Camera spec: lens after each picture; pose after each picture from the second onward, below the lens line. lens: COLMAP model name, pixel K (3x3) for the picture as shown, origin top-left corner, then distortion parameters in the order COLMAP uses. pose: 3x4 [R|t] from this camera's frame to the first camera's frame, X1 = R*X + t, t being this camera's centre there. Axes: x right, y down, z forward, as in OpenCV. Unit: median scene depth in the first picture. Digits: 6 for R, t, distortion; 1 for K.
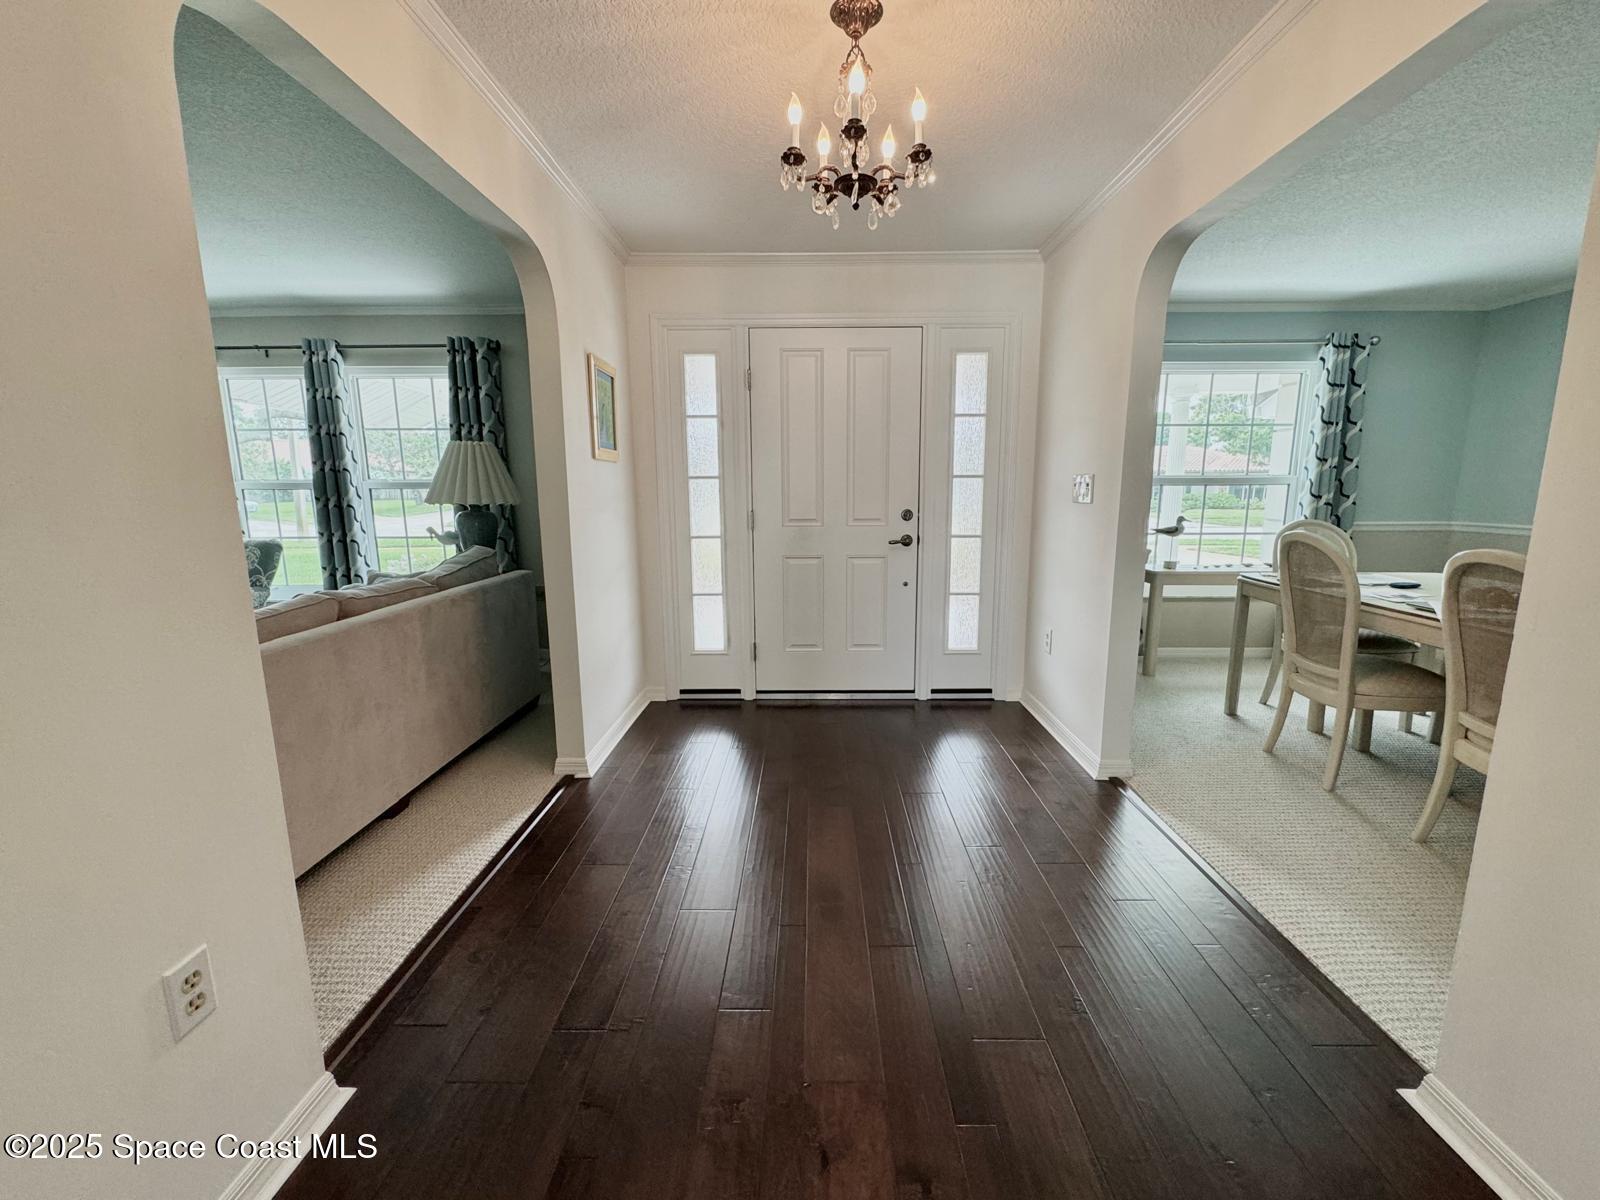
lens RADIAL K [[670.3, 0, 804.1], [0, 670.3, 600.5], [0, 0, 1]] dist [-0.002589, -0.000266]
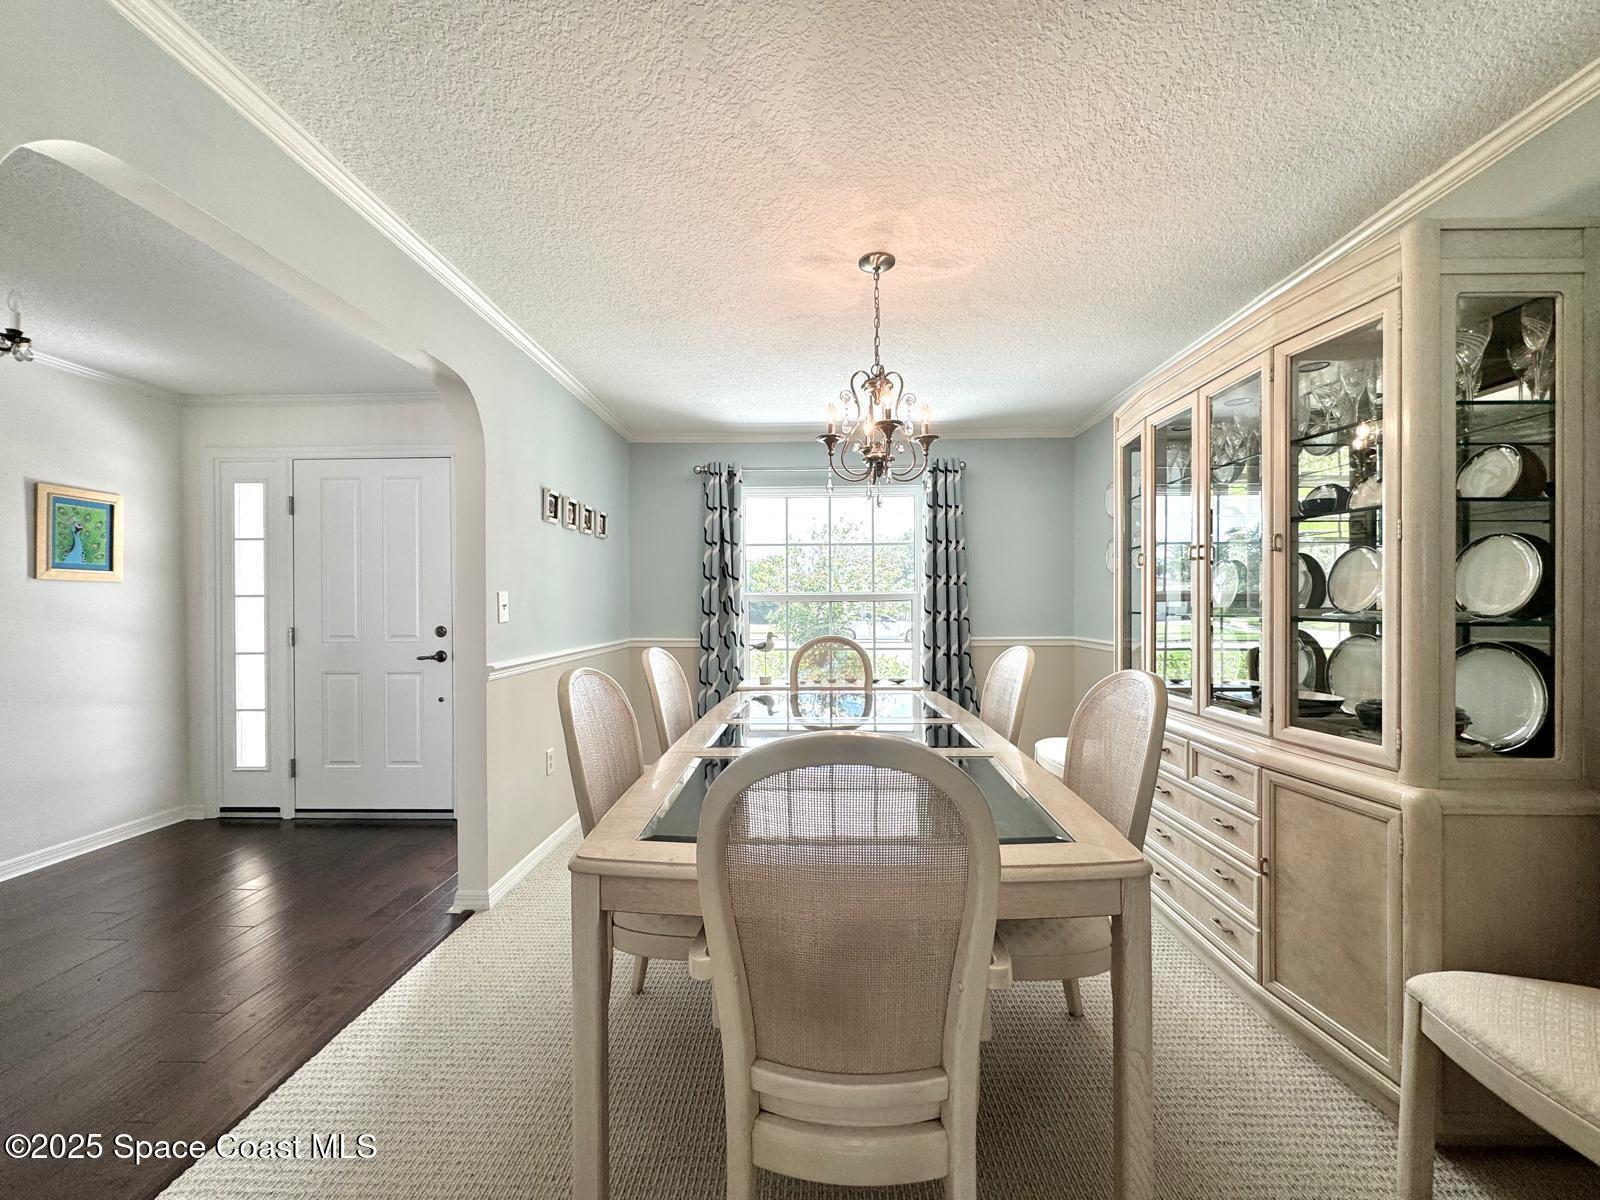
lens RADIAL K [[670.3, 0, 804.1], [0, 670.3, 600.5], [0, 0, 1]] dist [-0.002589, -0.000266]
pose [[0.999813, -0.002342, -0.019179, 0.711169], [-0.000999, 0.985032, -0.172366, 0.001661], [0.019296, 0.172353, 0.984846, -0.004620]]
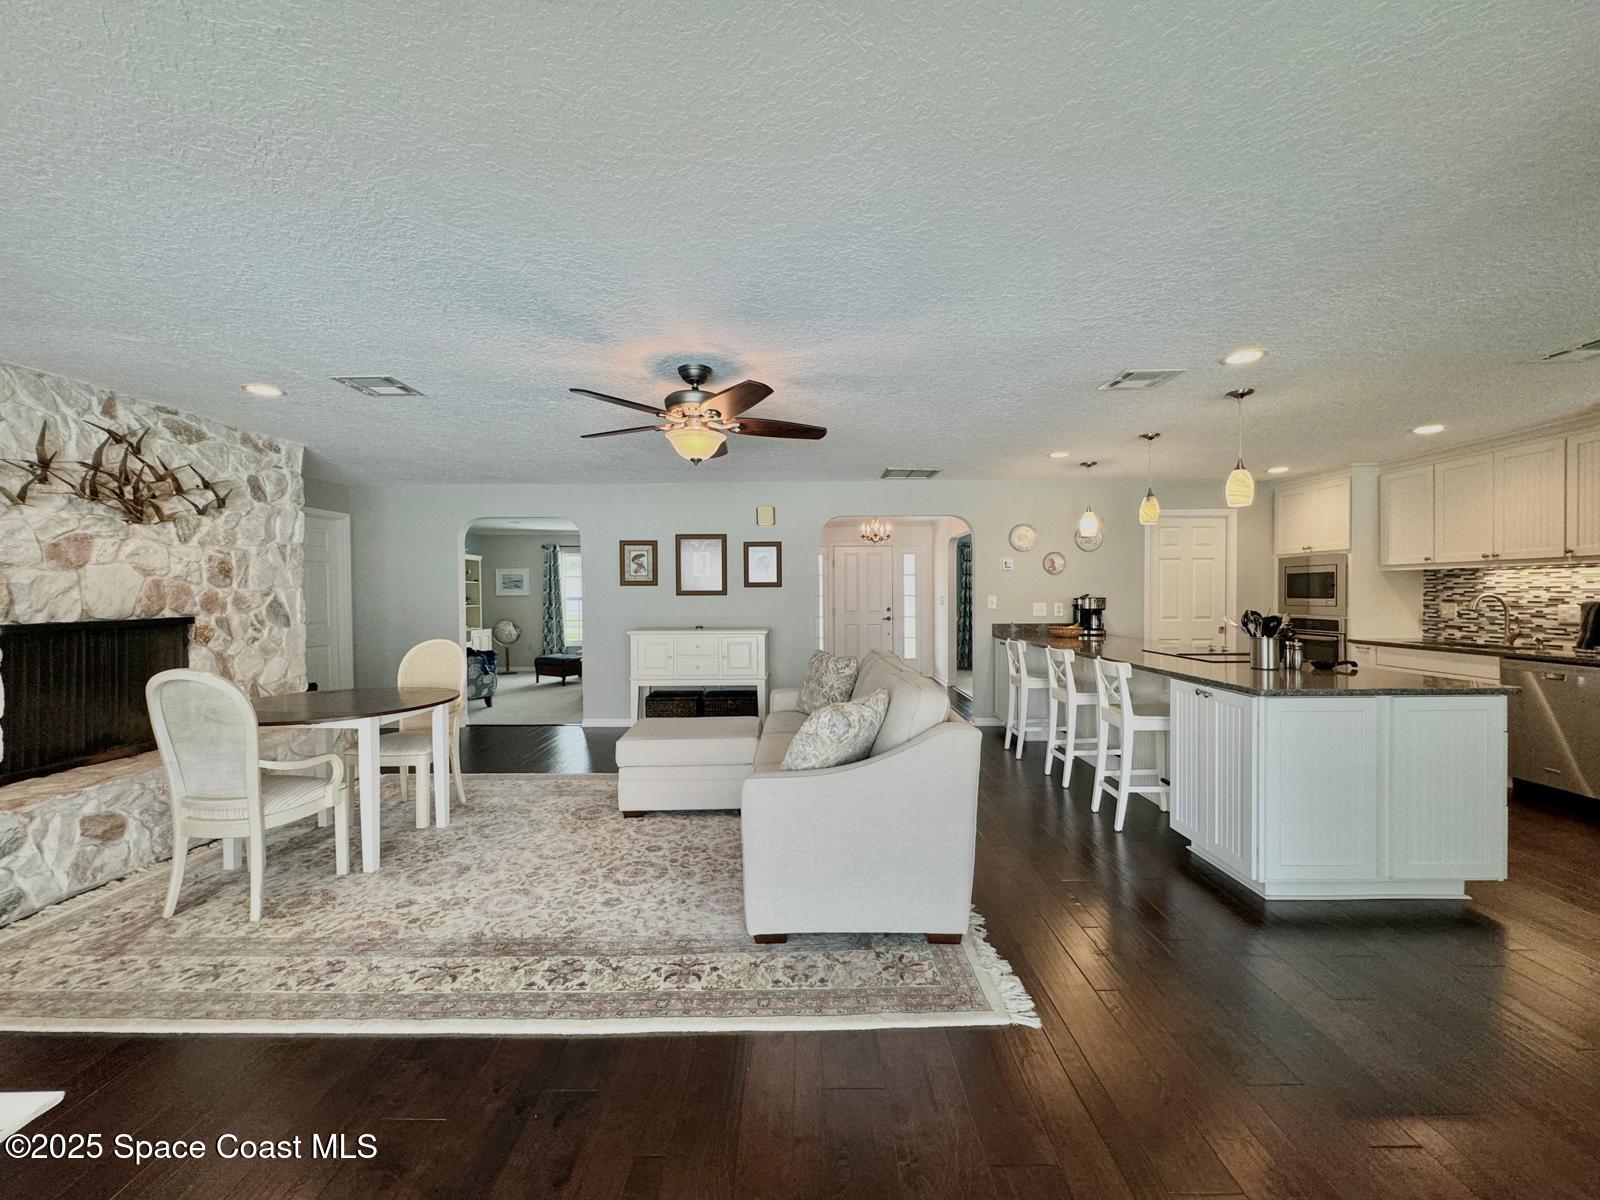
lens RADIAL K [[636.0, 0, 800.0], [0, 636.0, 600.0], [0, 0, 1]] dist [-0.006069, 0.000300]
pose [[0.999994, -0.000866, 0.003398, -0.225081], [0.001406, 0.986723, -0.162404, 0.264146], [-0.003213, 0.162408, 0.986718, -1.622540]]
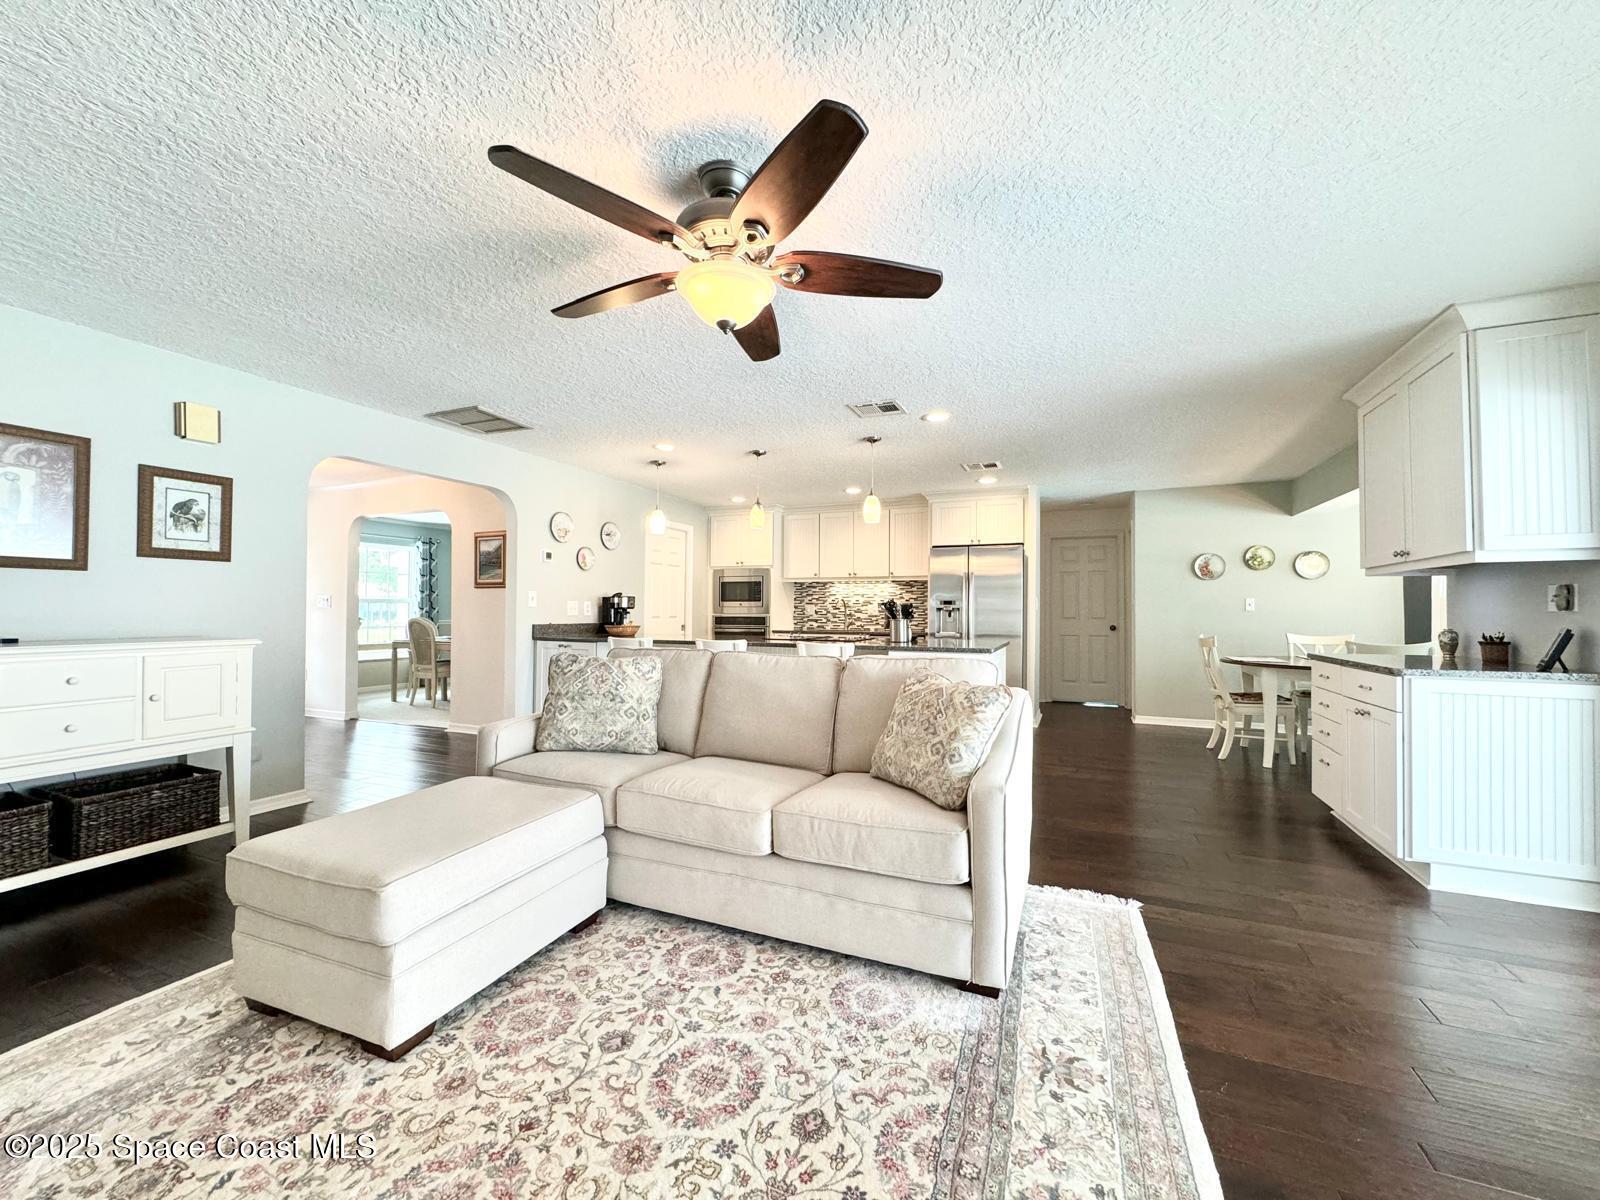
lens RADIAL K [[636.0, 0, 800.0], [0, 636.0, 600.0], [0, 0, 1]] dist [-0.006069, 0.000300]
pose [[0.388660, 0.021808, 0.921123, -0.769064], [0.151427, 0.984614, -0.087205, 0.215206], [-0.908853, 0.173376, 0.379378, -1.061437]]
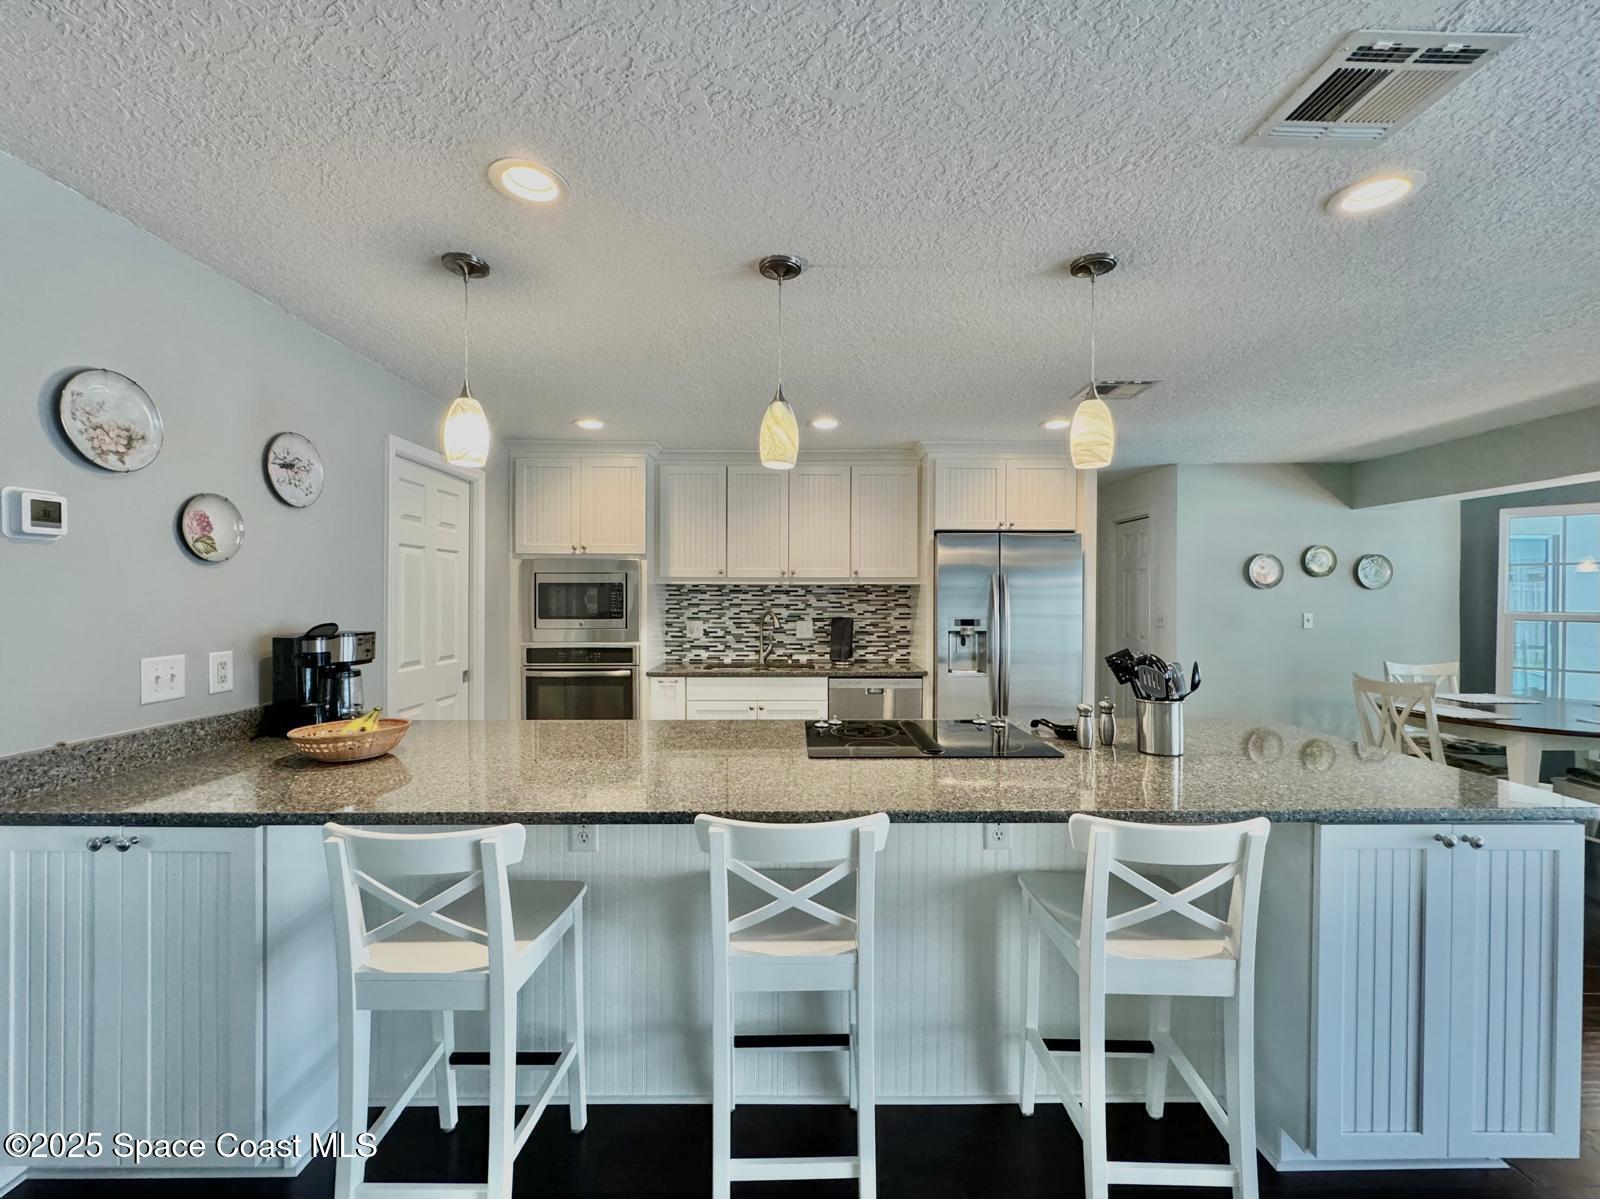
lens RADIAL K [[645.2, 0, 800.0], [0, 645.2, 599.5], [0, 0, 1]] dist [-0.003468, -0.000429]
pose [[-0.014236, 0.000911, 0.999898, -0.100760], [0.170792, 0.985306, 0.001534, 0.045987], [-0.985204, 0.170797, -0.014183, -0.490727]]
